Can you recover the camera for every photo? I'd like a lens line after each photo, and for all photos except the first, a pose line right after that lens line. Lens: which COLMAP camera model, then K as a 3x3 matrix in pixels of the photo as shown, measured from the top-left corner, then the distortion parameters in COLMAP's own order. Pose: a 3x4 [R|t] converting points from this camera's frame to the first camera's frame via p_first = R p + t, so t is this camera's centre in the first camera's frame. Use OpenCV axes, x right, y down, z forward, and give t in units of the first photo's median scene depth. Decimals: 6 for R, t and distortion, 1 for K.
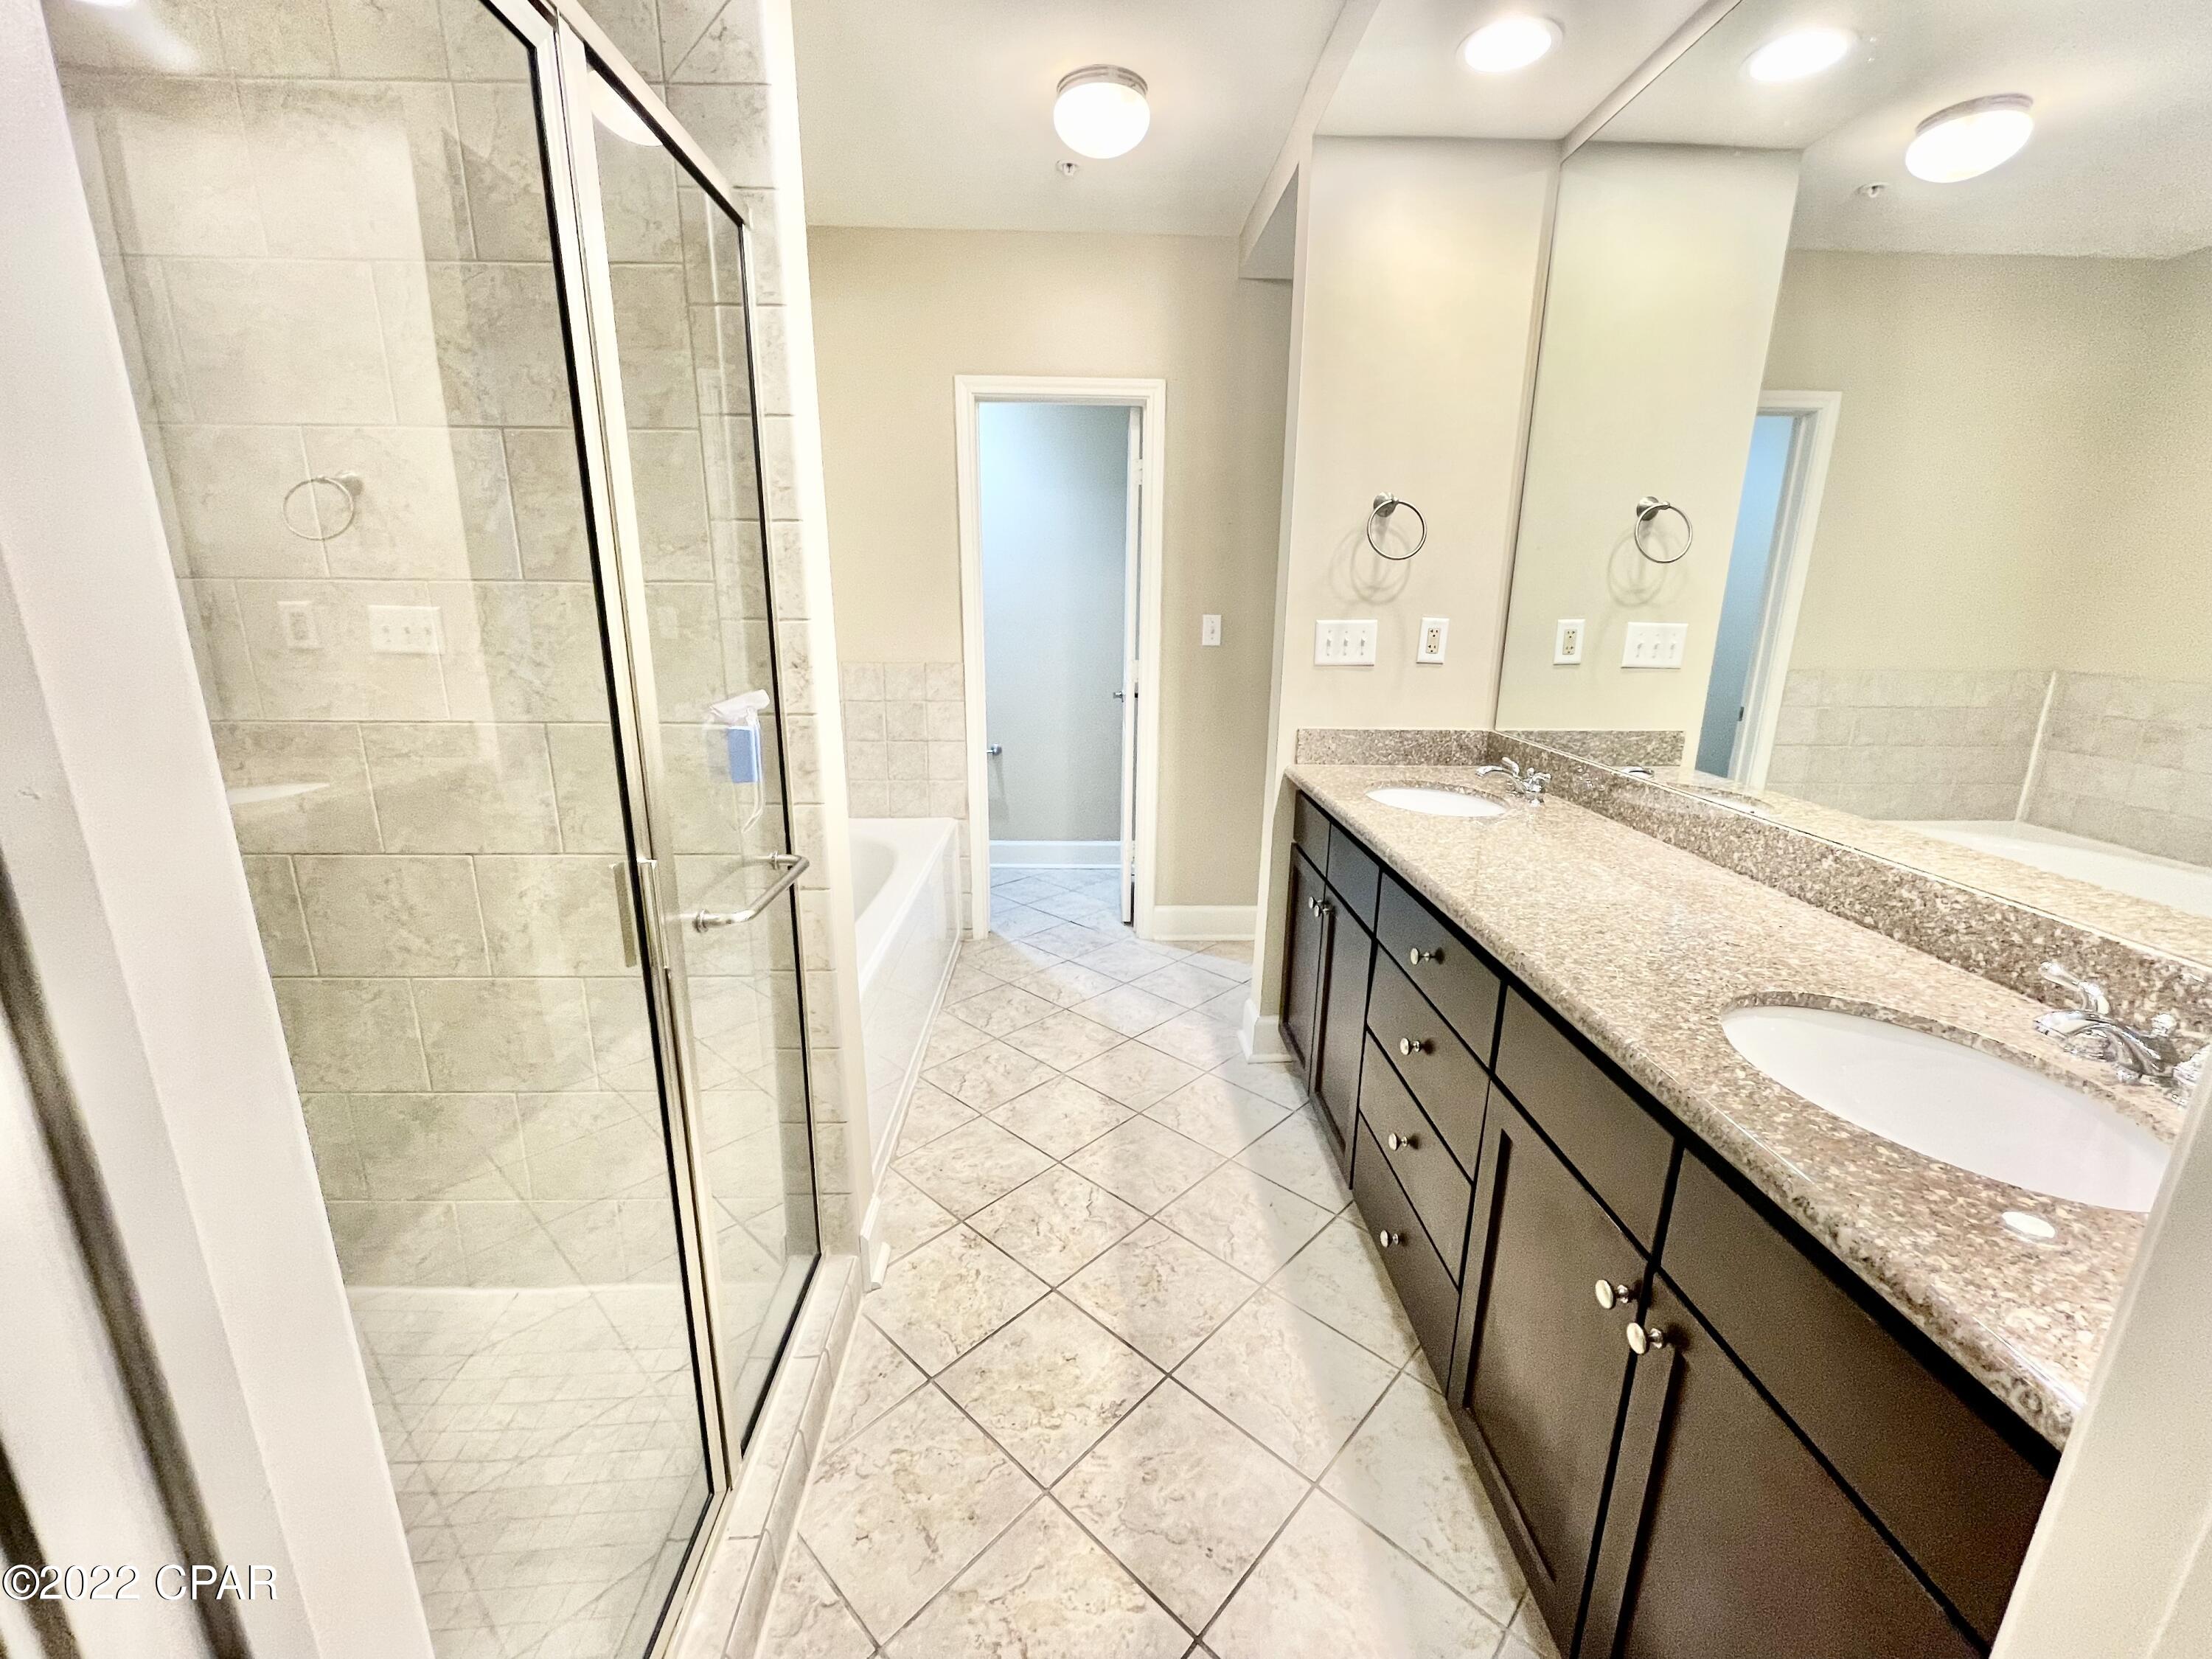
lens RADIAL K [[901.7, 0, 1106.3], [0, 901.7, 830.5], [0, 0, 1]] dist [-0.003150, 0.000309]
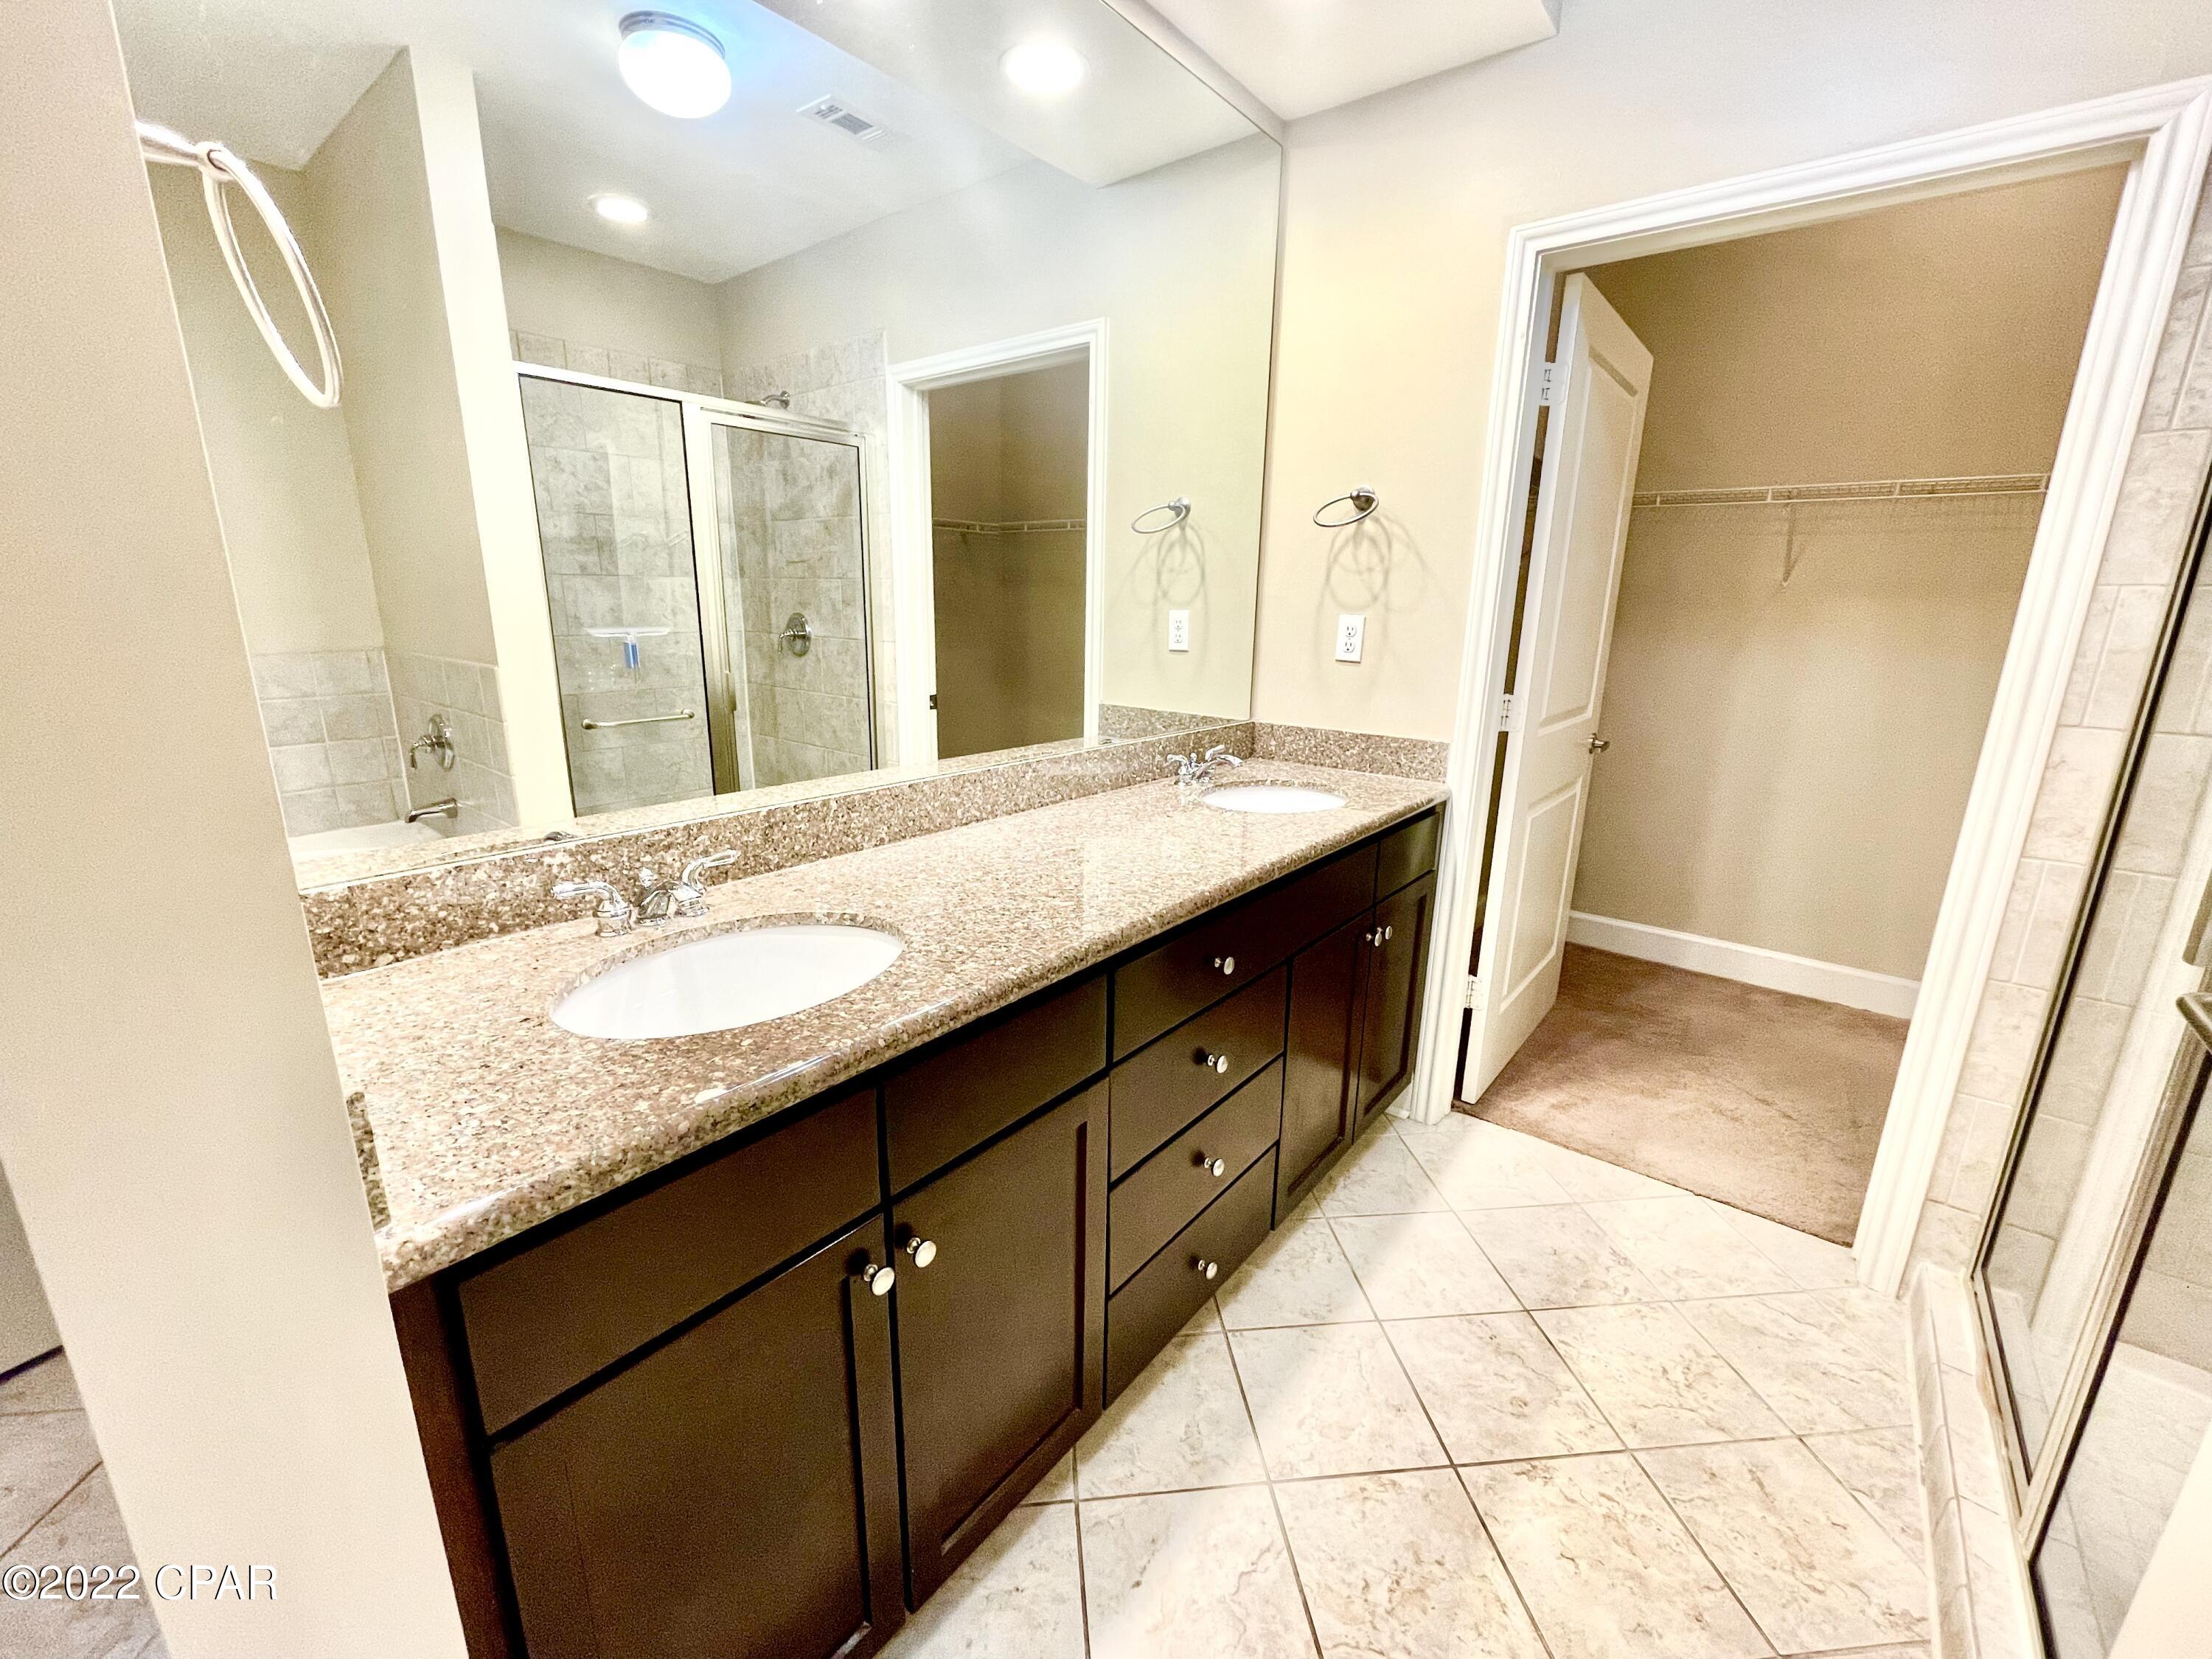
lens RADIAL K [[901.7, 0, 1107.3], [0, 901.7, 830.3], [0, 0, 1]] dist [-0.003150, 0.000309]
pose [[-0.762706, -0.182621, 0.620427, -0.072235], [0.138527, 0.890913, 0.432533, -0.258522], [-0.631736, 0.415841, -0.654206, 1.048378]]
